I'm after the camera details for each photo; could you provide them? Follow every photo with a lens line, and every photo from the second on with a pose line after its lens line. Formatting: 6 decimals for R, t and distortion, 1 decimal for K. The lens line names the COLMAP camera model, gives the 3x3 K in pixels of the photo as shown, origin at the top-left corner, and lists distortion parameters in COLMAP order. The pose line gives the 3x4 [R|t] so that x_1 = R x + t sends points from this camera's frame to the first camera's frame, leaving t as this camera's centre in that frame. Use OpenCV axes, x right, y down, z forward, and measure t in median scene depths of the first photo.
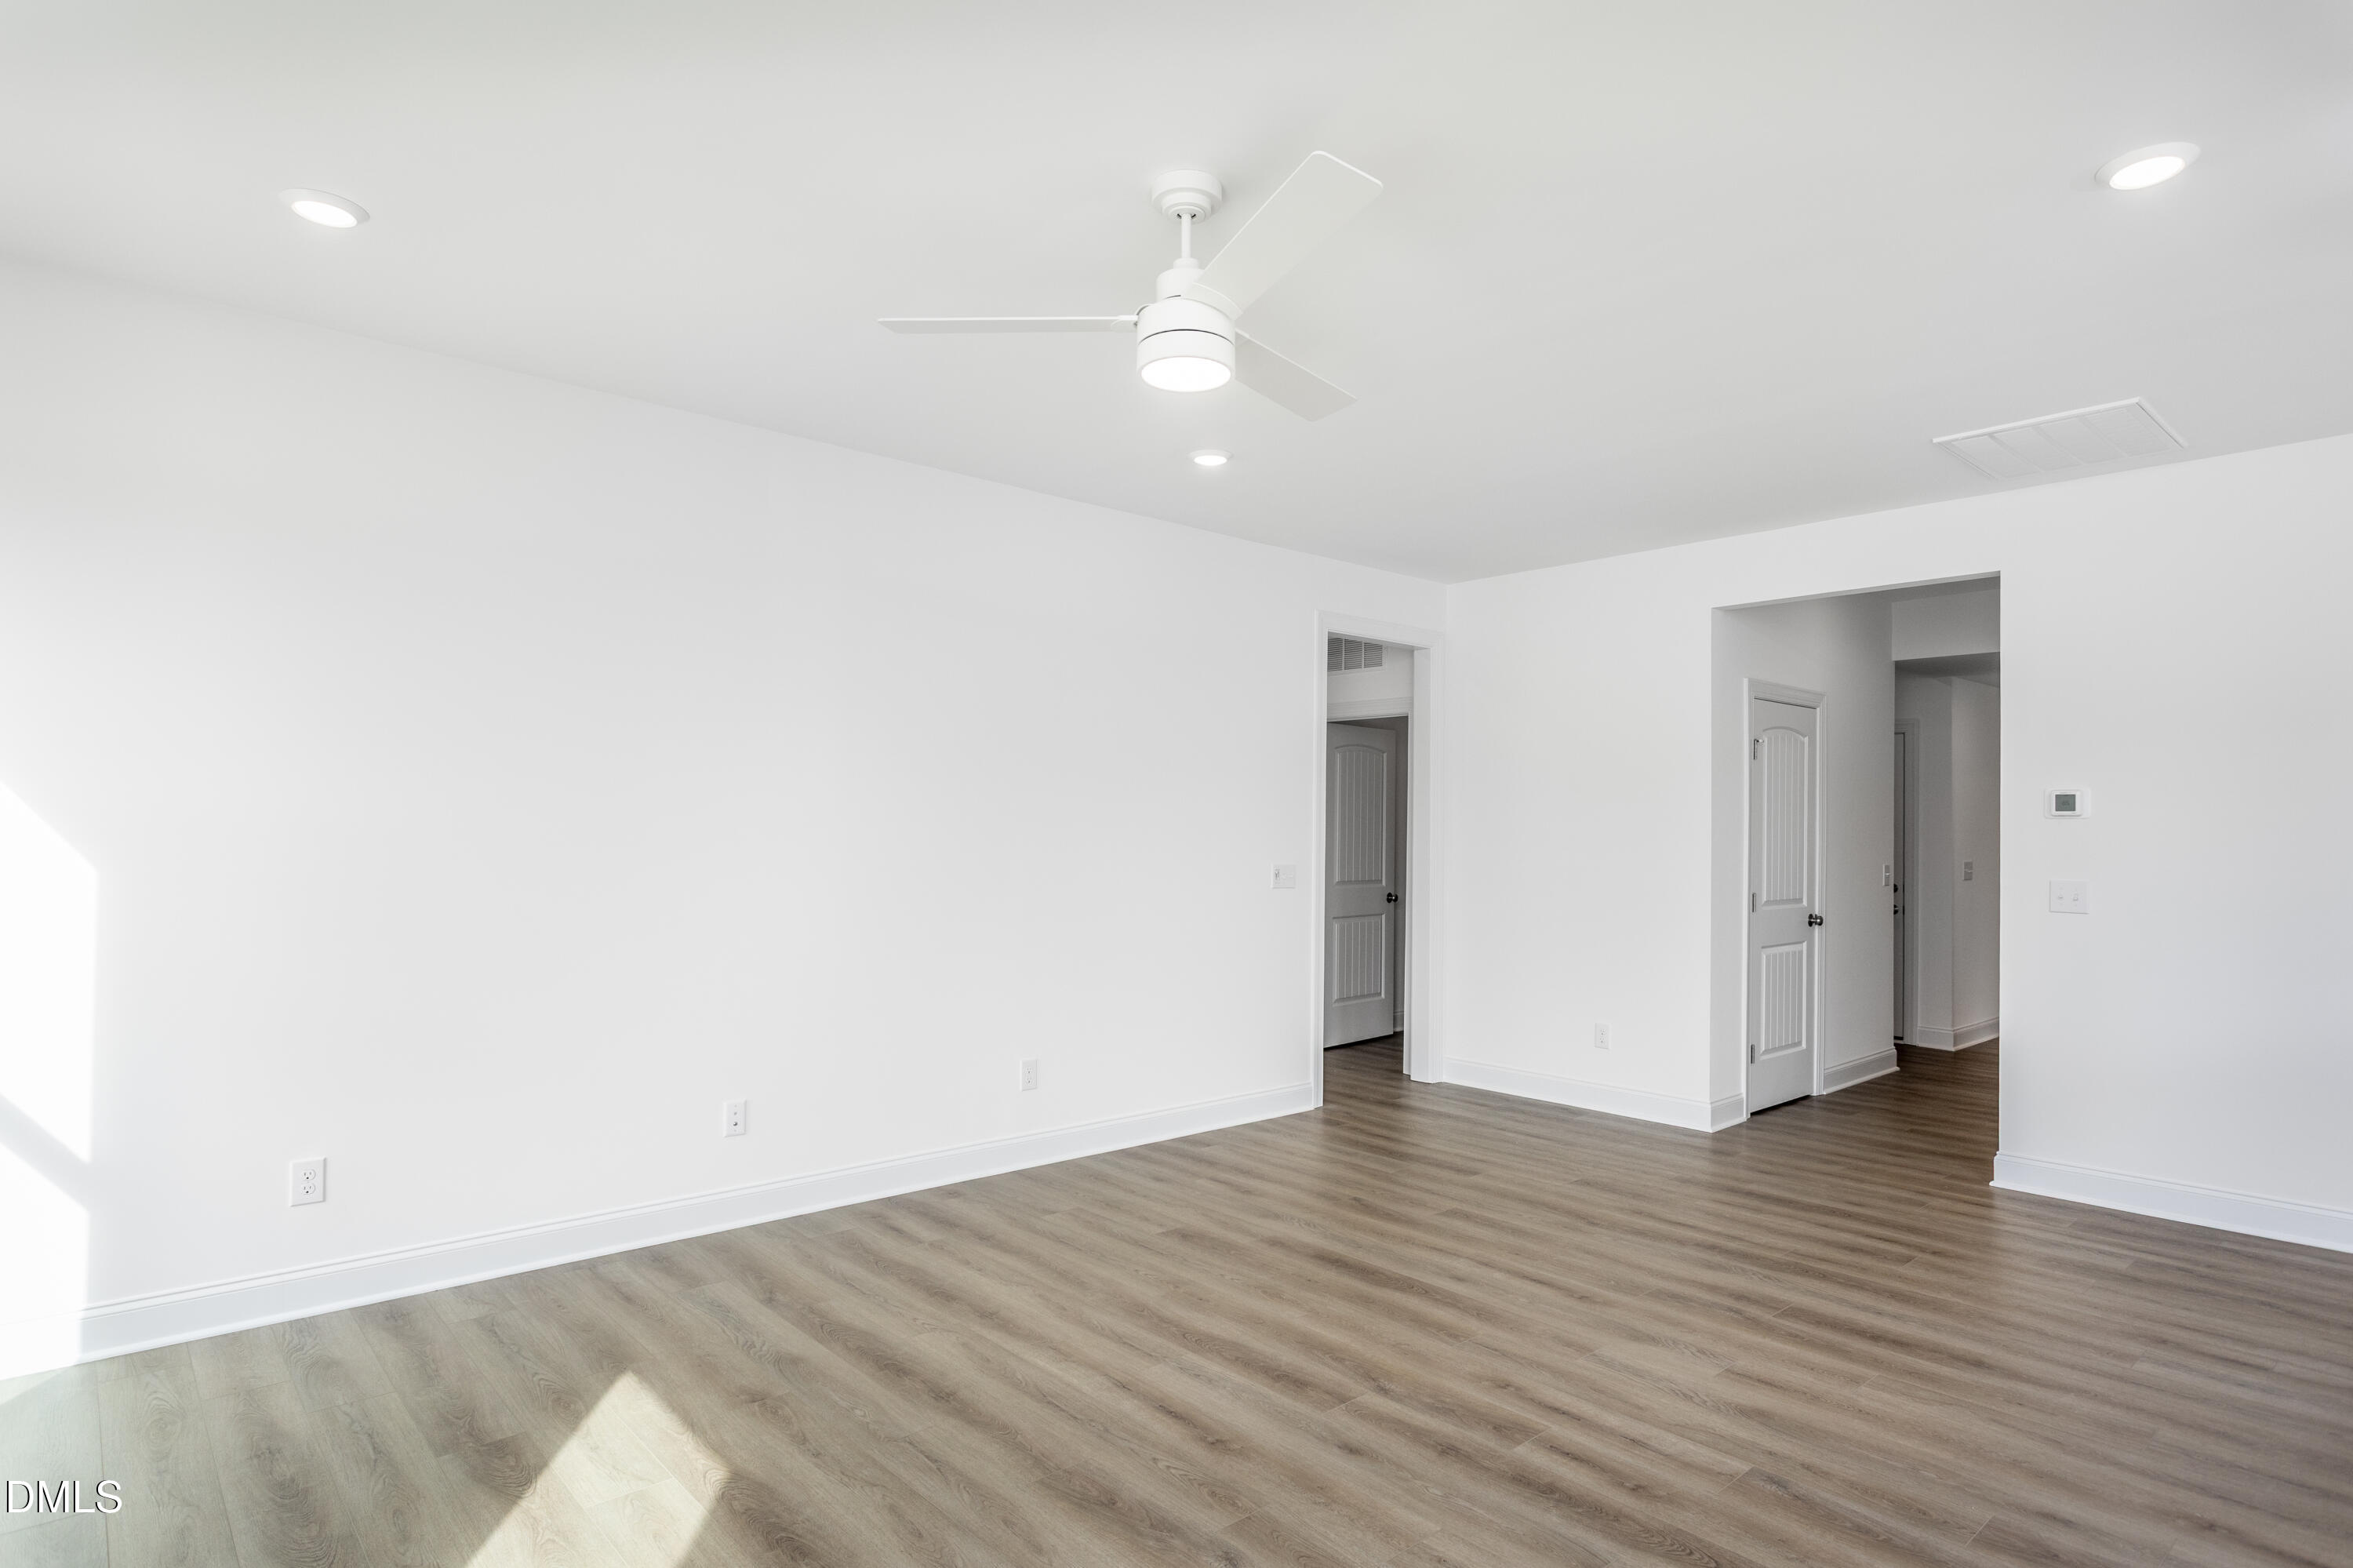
lens RADIAL K [[1257.2, 0, 1173.1], [0, 1257.2, 800.1], [0, 0, 1]] dist [-0.001251, 0.002629]
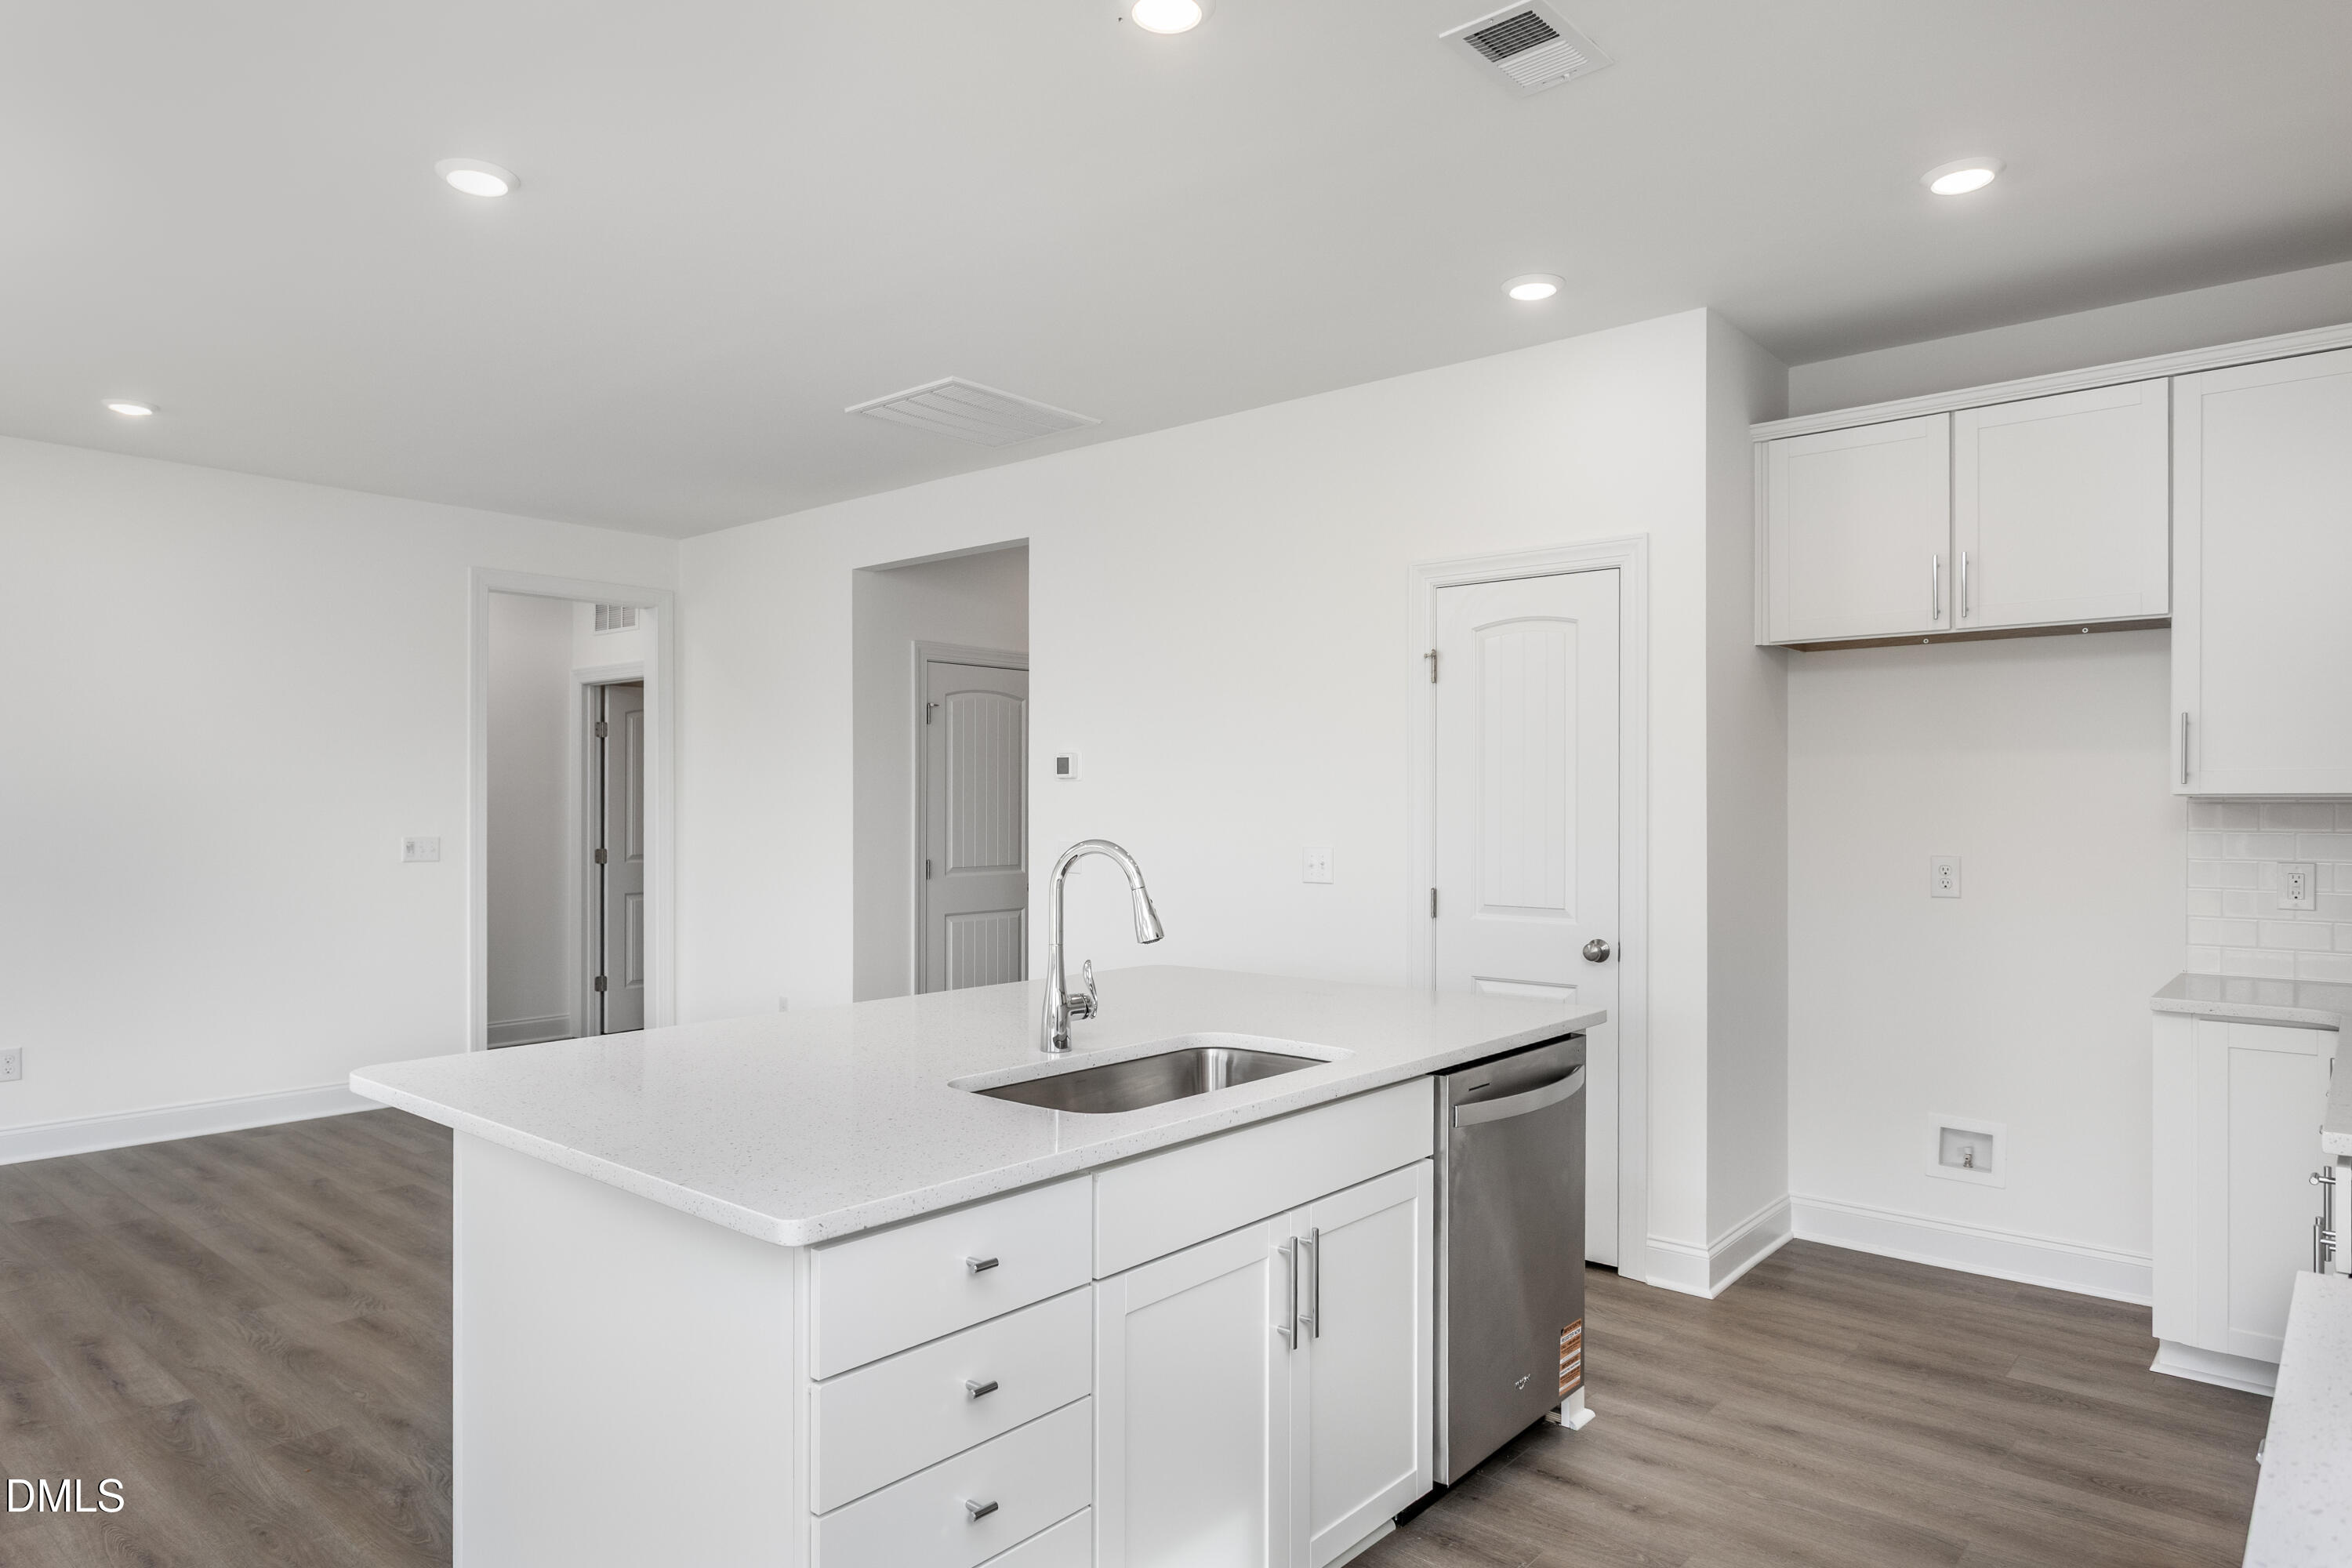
lens RADIAL K [[1418.8, 0, 1176.0], [0, 1418.8, 784.0], [0, 0, 1]] dist [-0.002479, -0.000398]
pose [[0.990971, -0.006180, 0.133937, 0.918074], [0.004994, 0.999945, 0.009188, 0.010051], [-0.133986, -0.008436, 0.990947, -0.224204]]
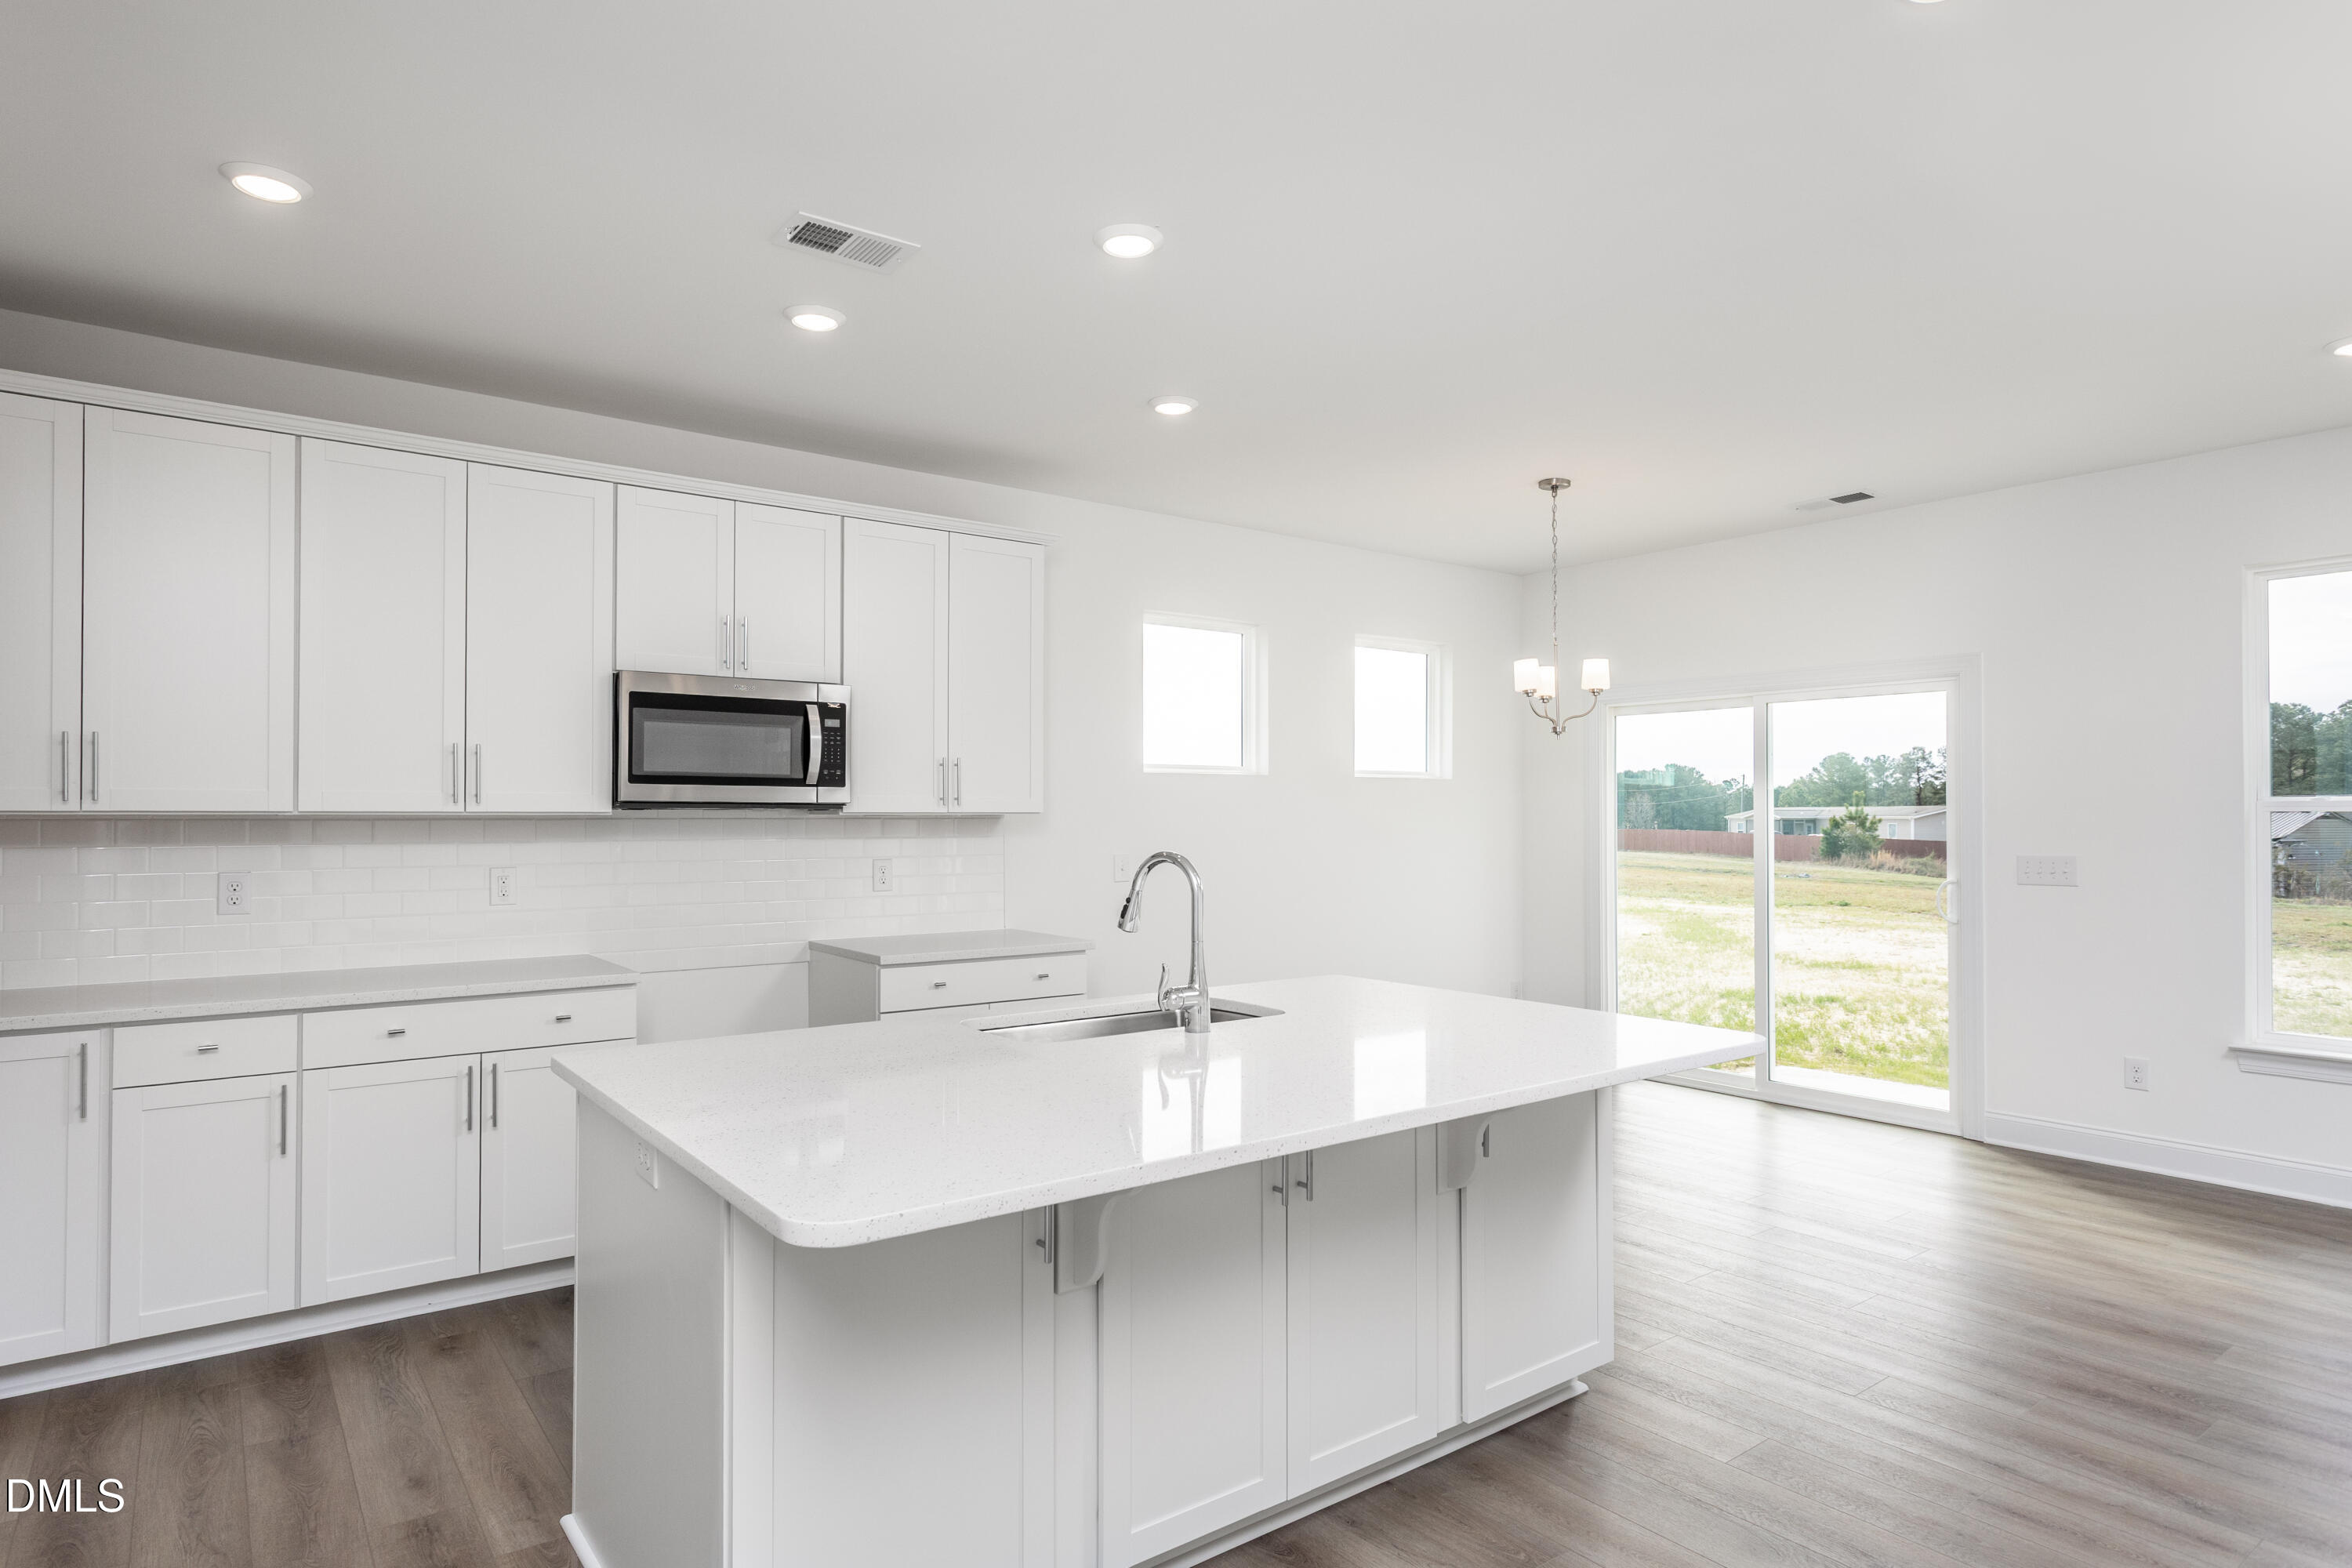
lens RADIAL K [[1296.4, 0, 1176.9], [0, 1296.4, 802.2], [0, 0, 1]] dist [0.002221, 0.001462]
pose [[-0.996355, -0.012321, 0.084411, 0.900342], [-0.015116, 0.999356, -0.032550, 0.040421], [-0.083956, -0.033707, -0.995899, 1.437994]]
